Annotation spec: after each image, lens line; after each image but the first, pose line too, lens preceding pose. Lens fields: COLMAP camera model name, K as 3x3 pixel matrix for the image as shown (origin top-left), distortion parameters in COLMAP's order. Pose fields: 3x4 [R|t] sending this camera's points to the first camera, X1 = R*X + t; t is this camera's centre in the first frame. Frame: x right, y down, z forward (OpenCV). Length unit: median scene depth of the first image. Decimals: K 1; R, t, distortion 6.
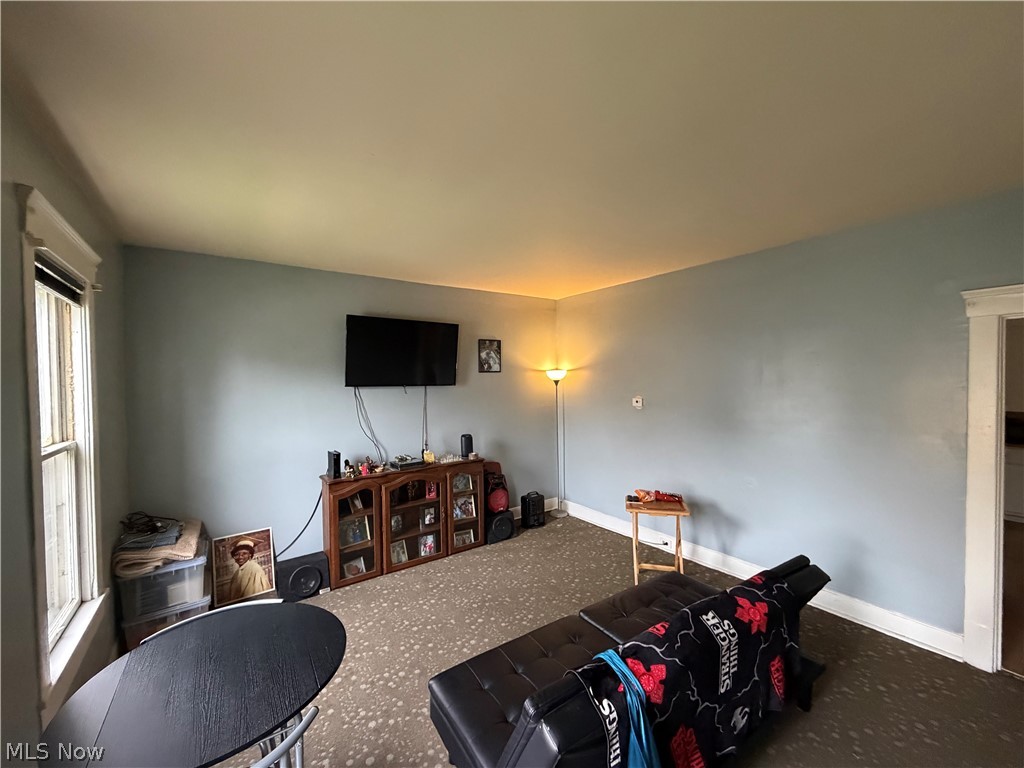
lens RADIAL K [[406.8, 0, 509.0], [0, 406.8, 385.4], [0, 0, 1]] dist [-0.000110, 0.000474]
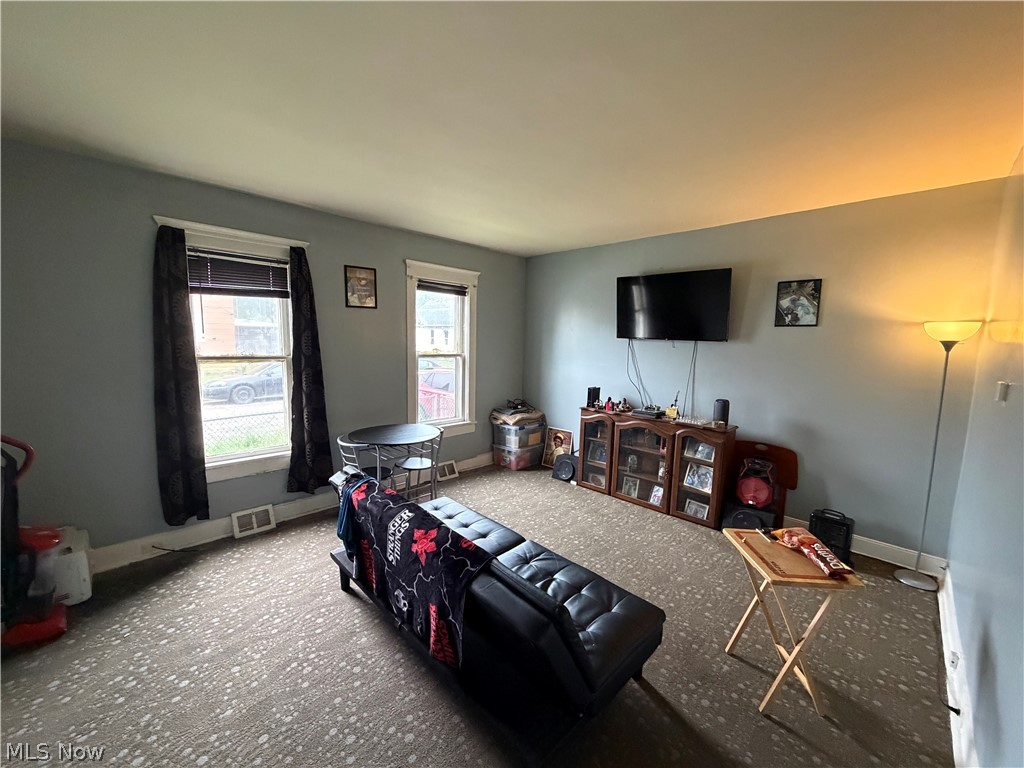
lens RADIAL K [[406.8, 0, 508.0], [0, 406.8, 383.9], [0, 0, 1]] dist [-0.000110, 0.000474]
pose [[0.168945, 0.128714, -0.977185, 0.694114], [-0.044008, 0.991433, 0.122982, 0.003753], [0.984643, 0.022226, 0.173162, 0.437772]]
